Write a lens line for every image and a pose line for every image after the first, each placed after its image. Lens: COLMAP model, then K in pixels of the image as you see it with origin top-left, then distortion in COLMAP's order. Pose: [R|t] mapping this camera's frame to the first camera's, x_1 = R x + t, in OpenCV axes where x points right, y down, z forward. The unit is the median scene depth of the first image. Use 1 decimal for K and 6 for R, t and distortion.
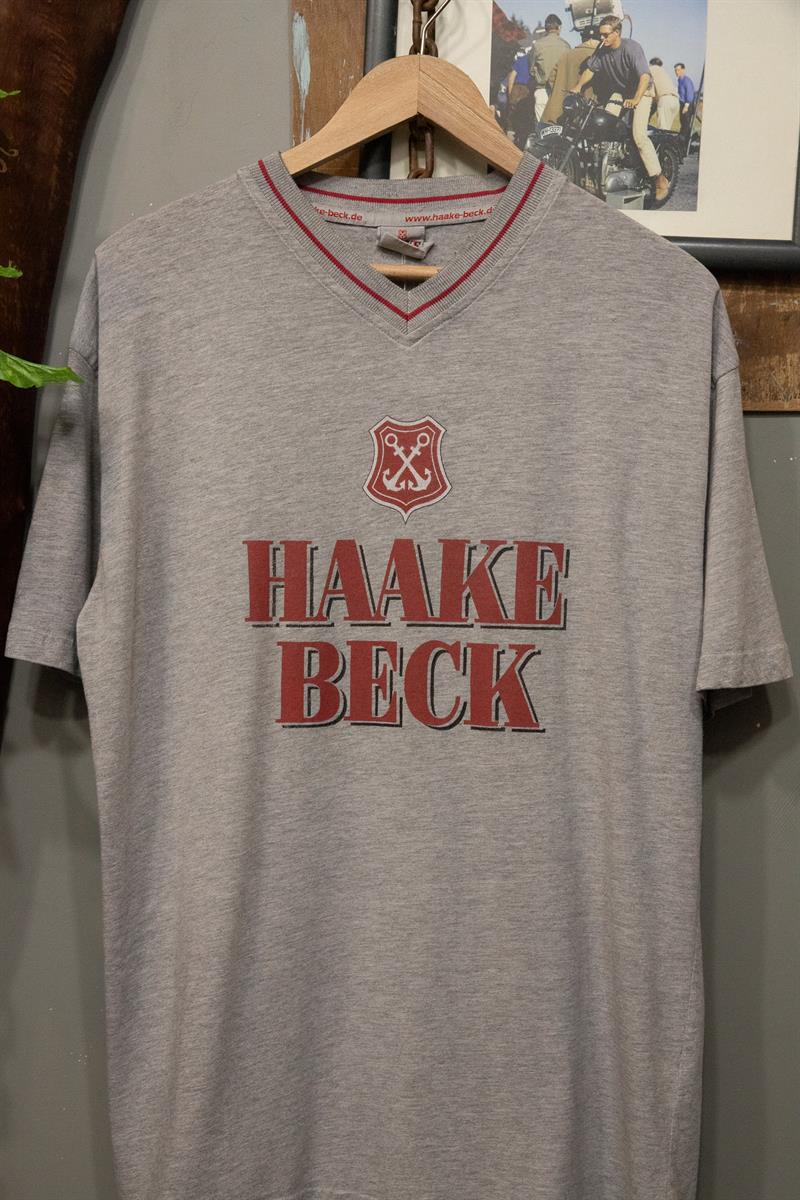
lens RADIAL K [[1637.2, 0, 418.0], [0, 1637.2, 611.5], [0, 0, 1]] dist [0.093460, 0.000000]
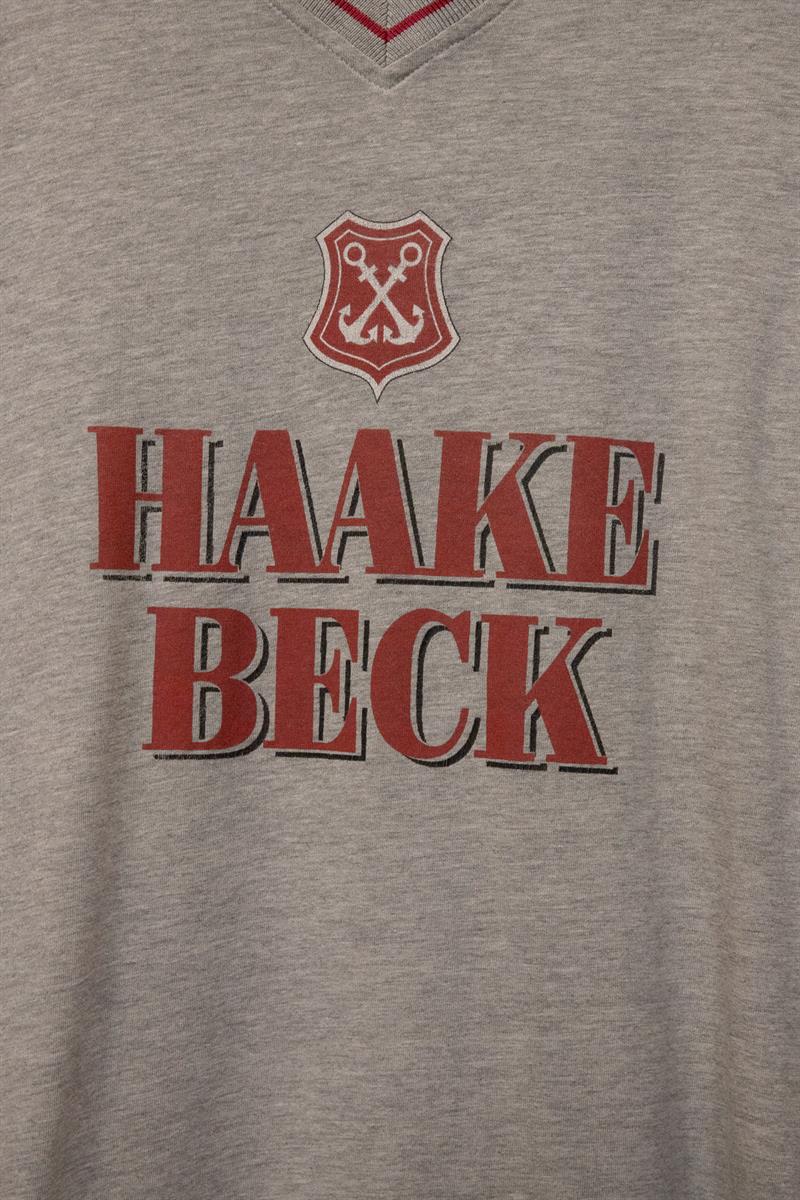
lens RADIAL K [[2329.8, 0, 406.5], [0, 2329.8, 587.3], [0, 0, 1]] dist [0.167372, 0.000000]
pose [[0.999814, 0.016011, 0.010780, -0.005182], [-0.015969, 0.999865, -0.003977, 0.013532], [-0.010842, 0.003804, 0.999934, 0.191909]]
